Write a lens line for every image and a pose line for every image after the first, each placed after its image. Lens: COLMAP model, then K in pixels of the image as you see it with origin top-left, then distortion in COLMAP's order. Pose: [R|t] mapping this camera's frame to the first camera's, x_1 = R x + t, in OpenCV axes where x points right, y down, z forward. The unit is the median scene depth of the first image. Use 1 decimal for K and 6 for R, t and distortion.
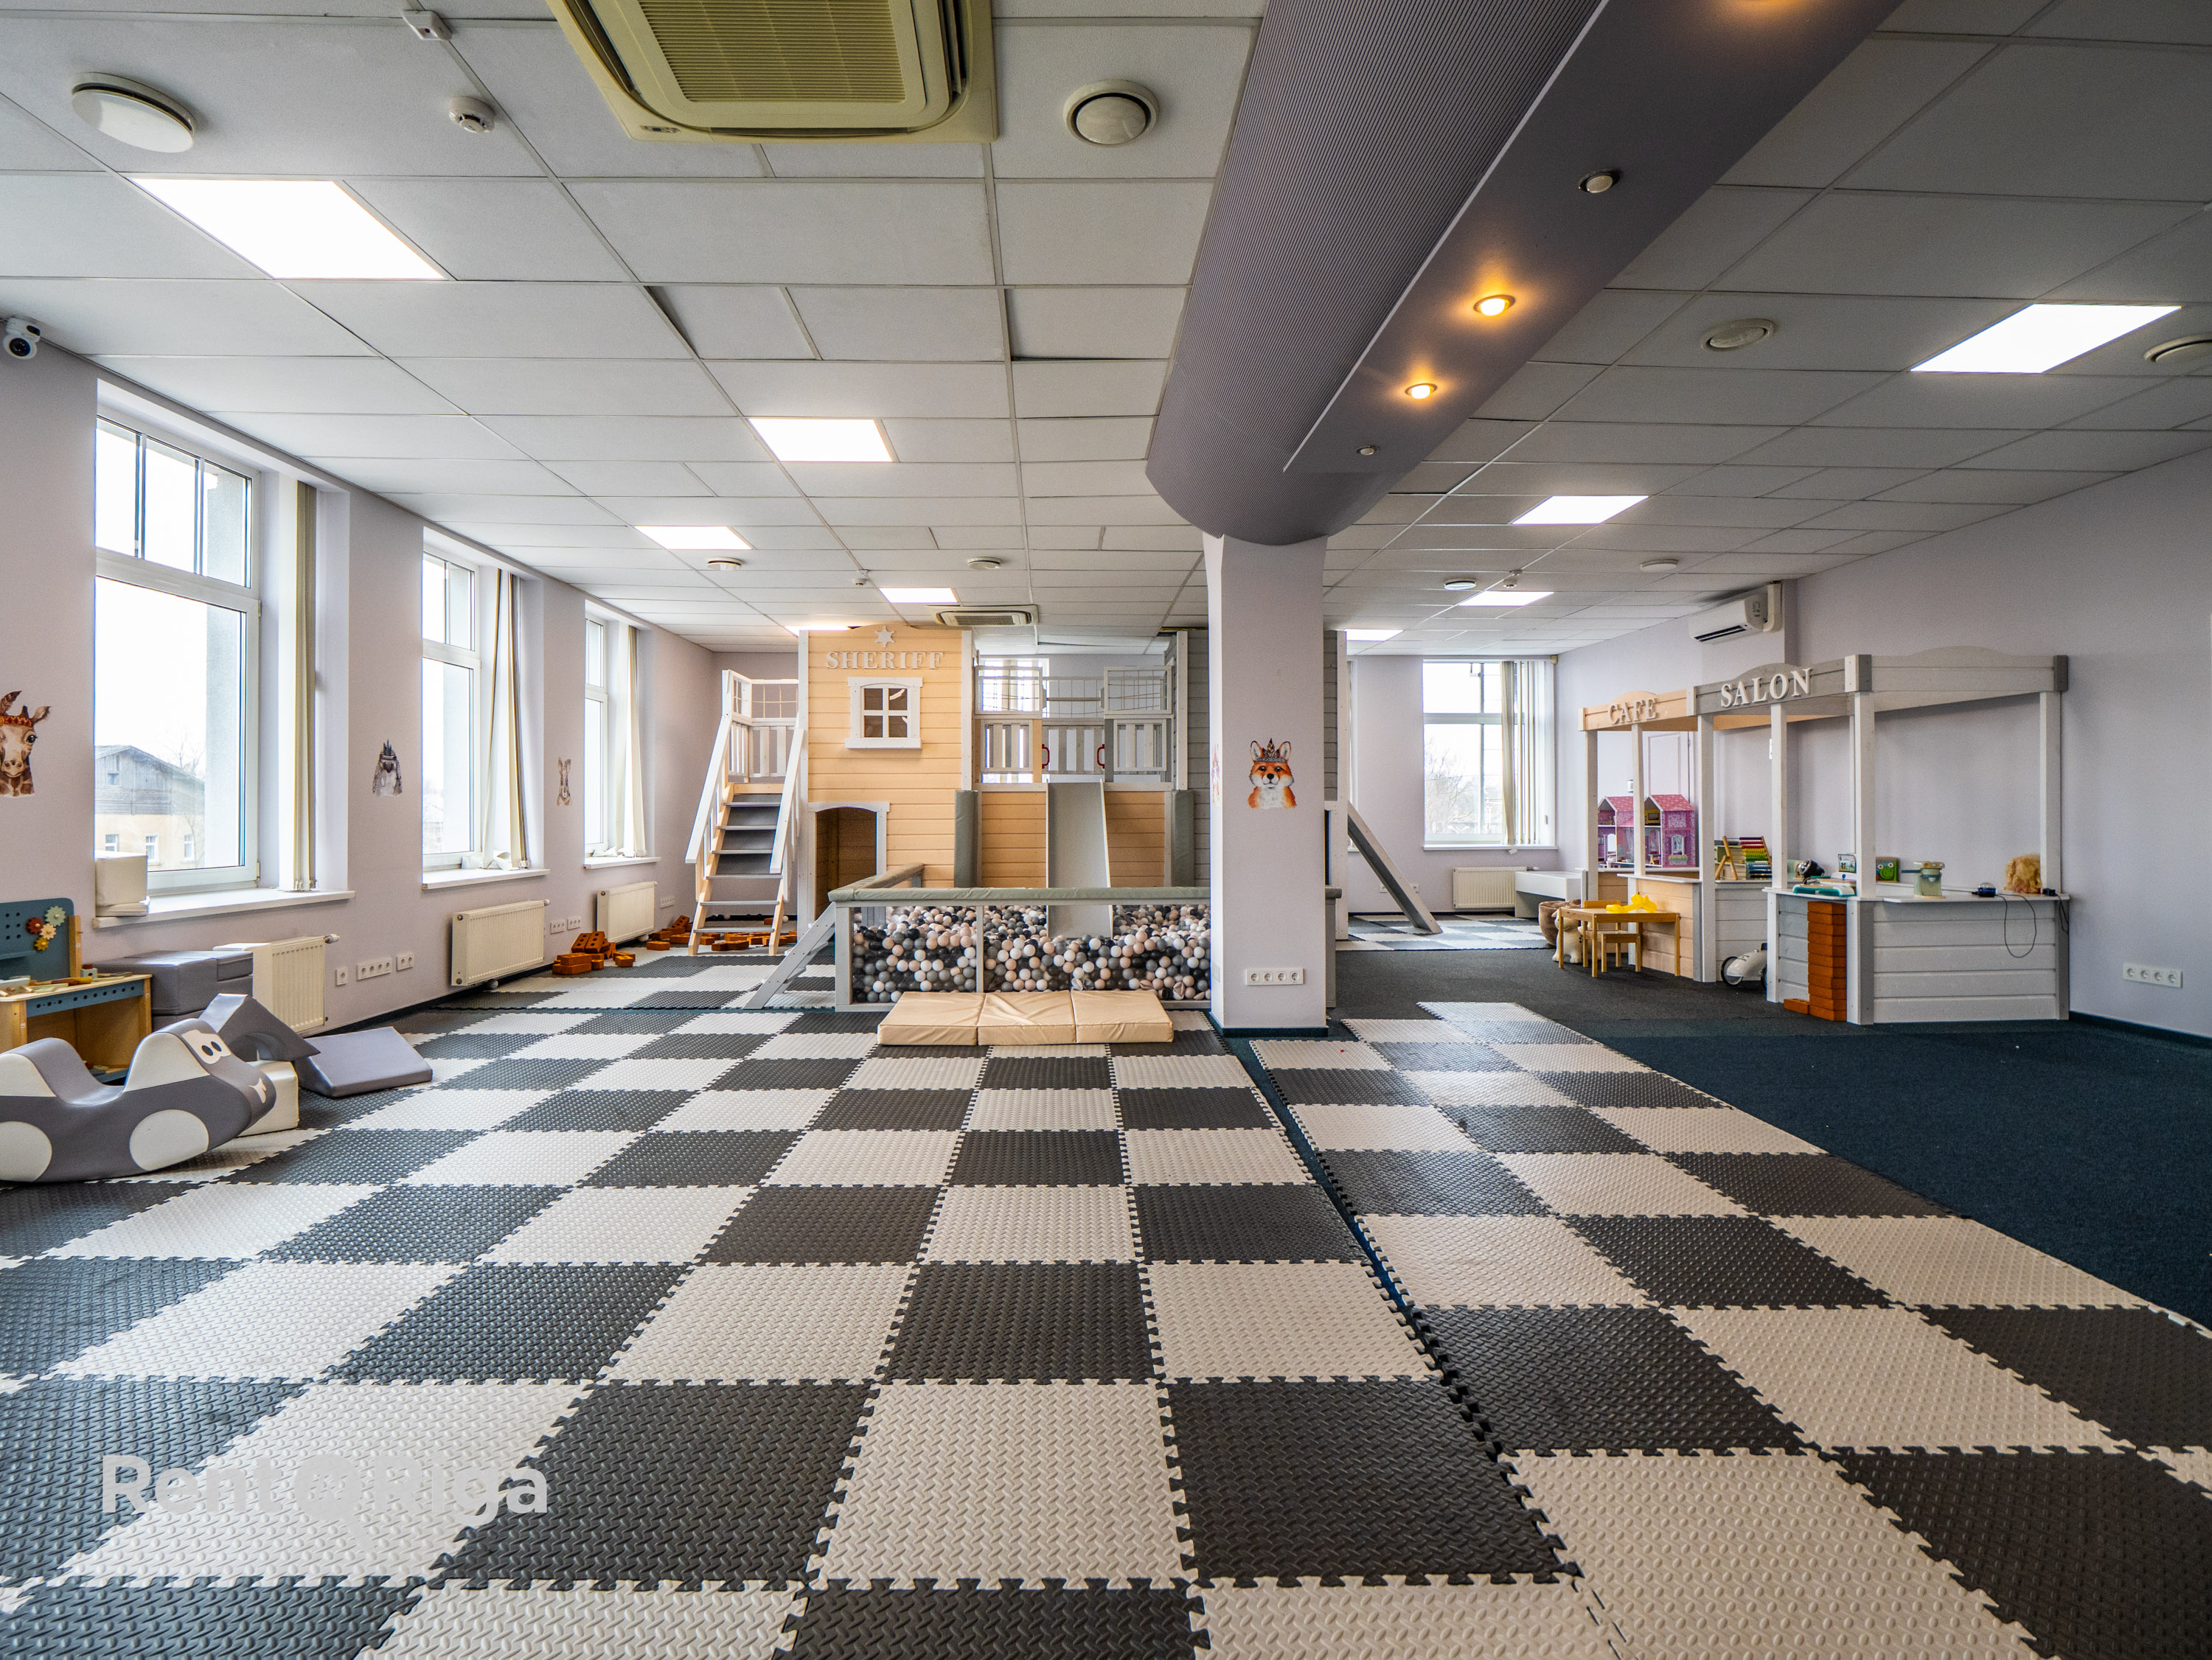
lens RADIAL K [[1090.5, 0, 1106.0], [0, 1090.5, 830.0], [0, 0, 1]] dist [-0.017581, -0.000923]
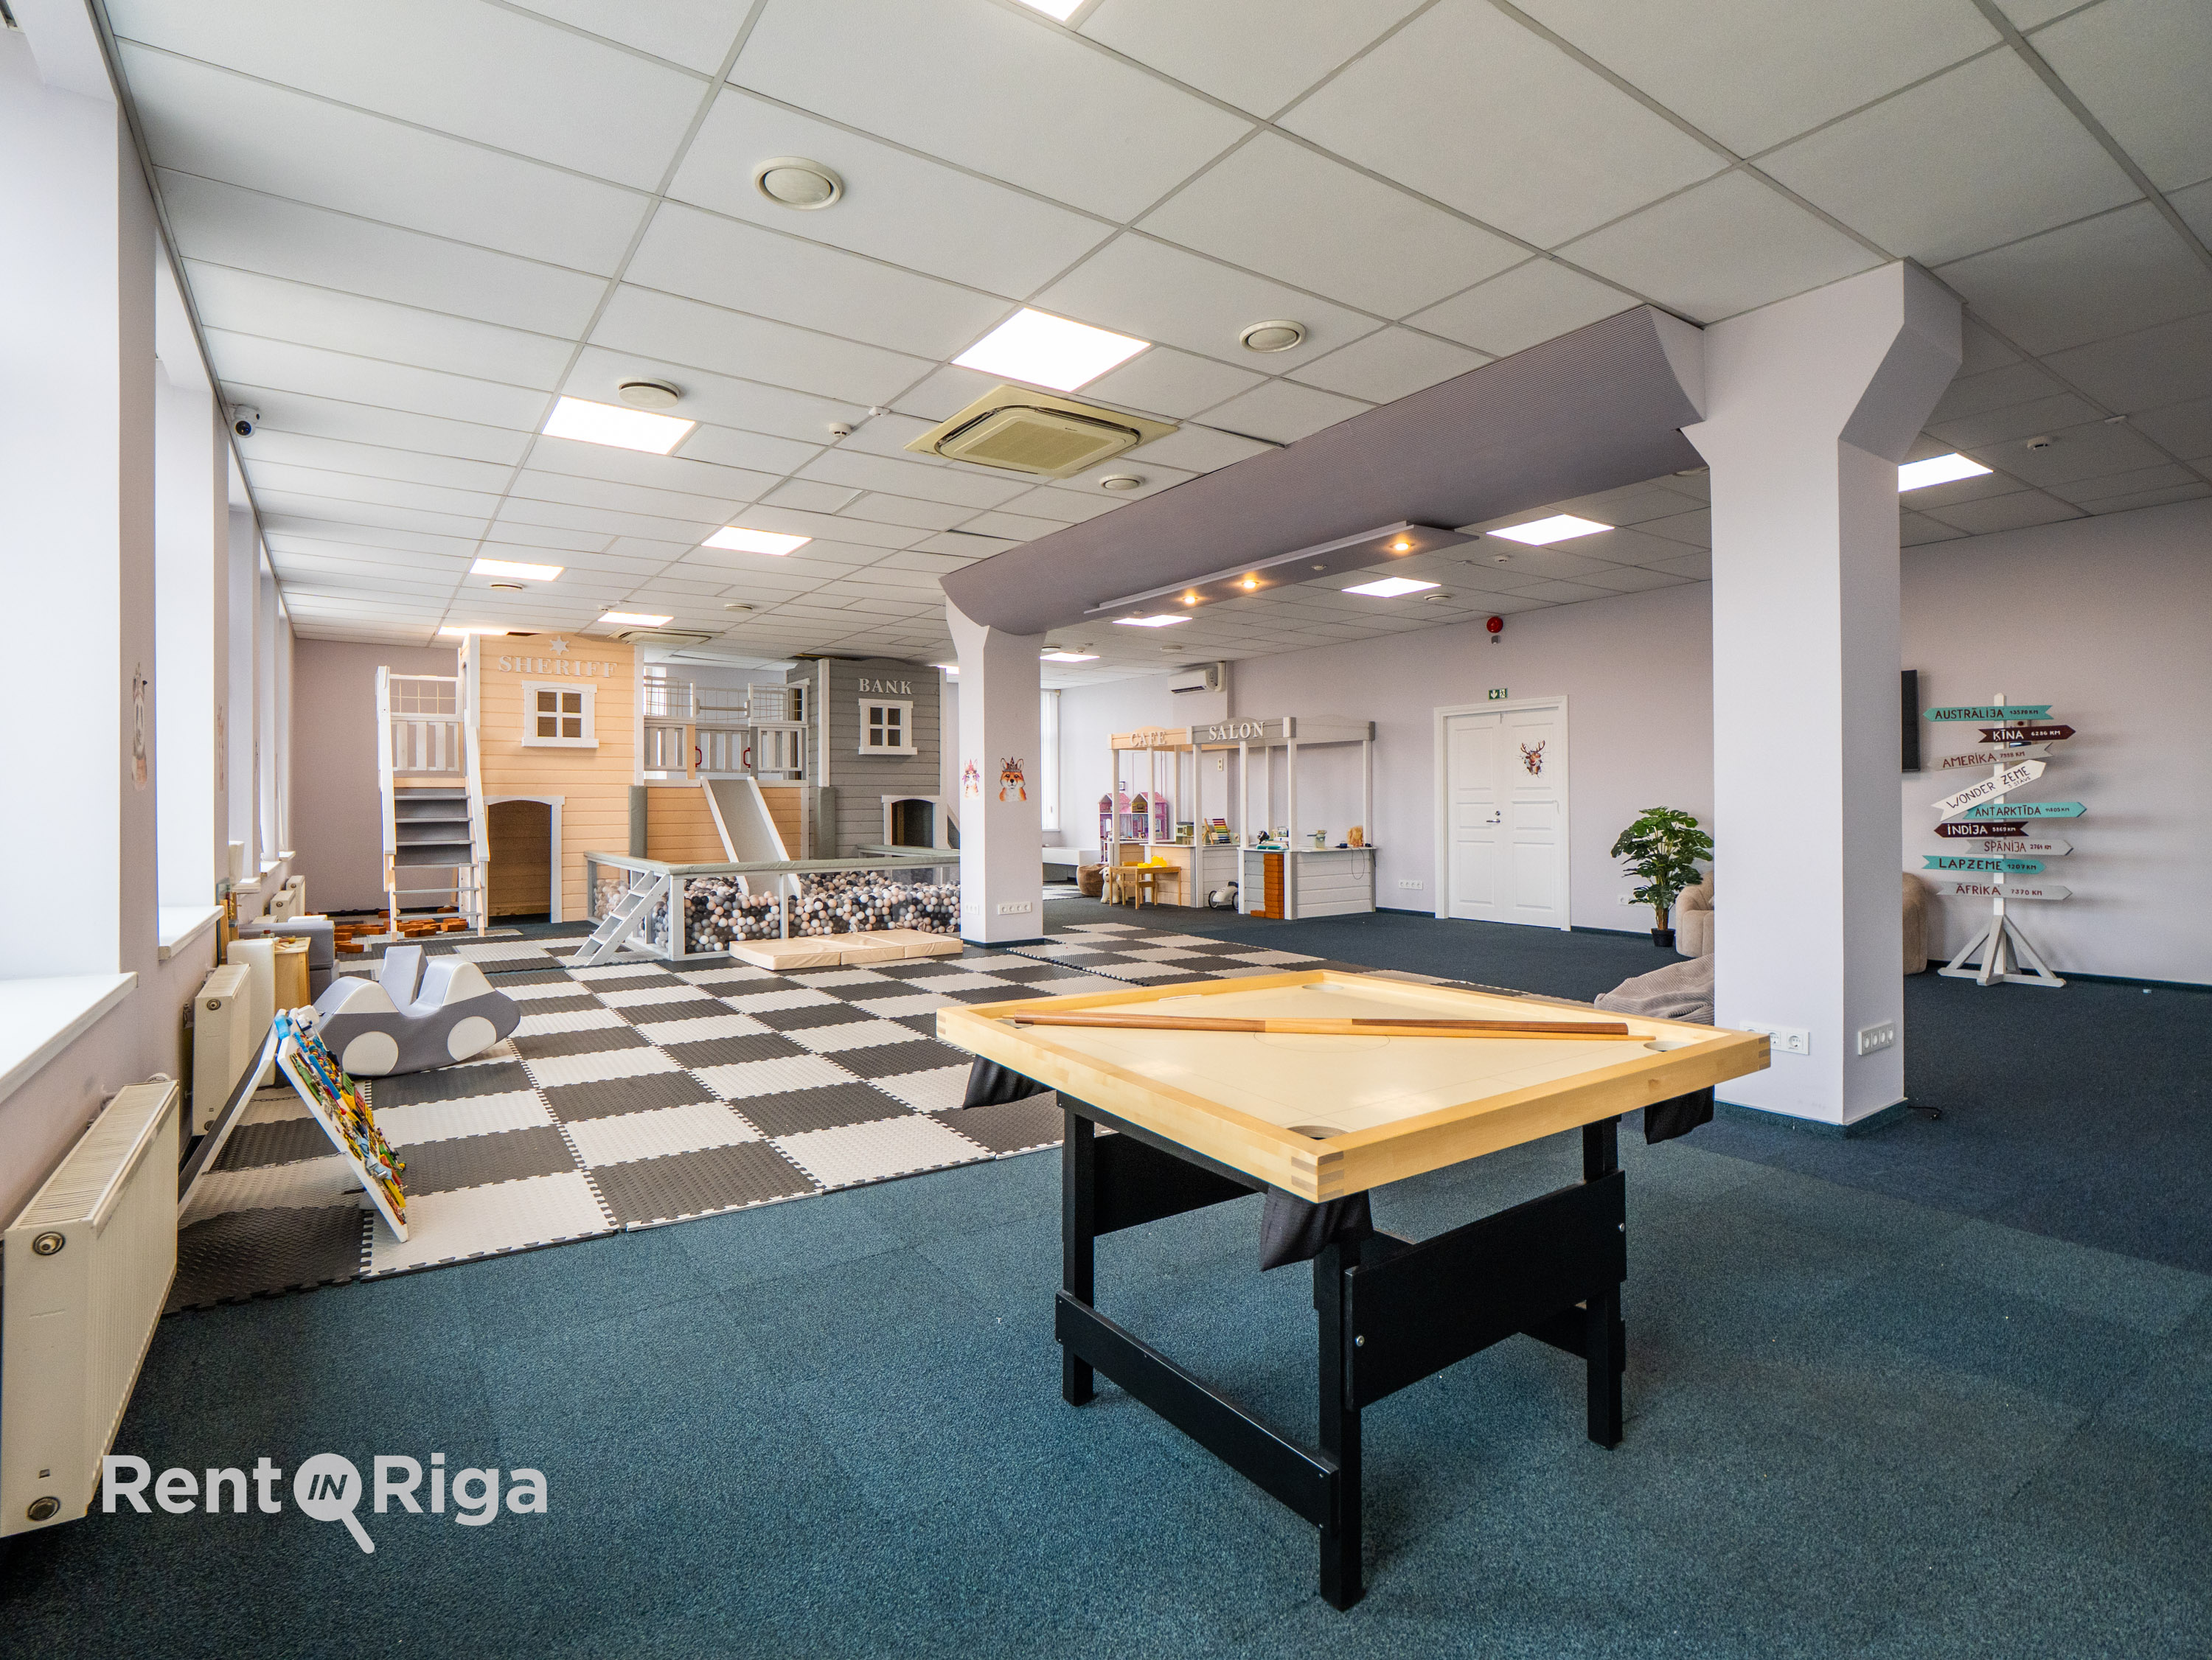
lens RADIAL K [[1098.5, 0, 1106.0], [0, 1098.5, 830.0], [0, 0, 1]] dist [-0.001541, -0.000714]
pose [[0.840891, -0.014464, 0.541011, -0.509854], [0.010999, 0.999893, 0.009635, 0.006641], [-0.541093, -0.002152, 0.840960, -0.349530]]
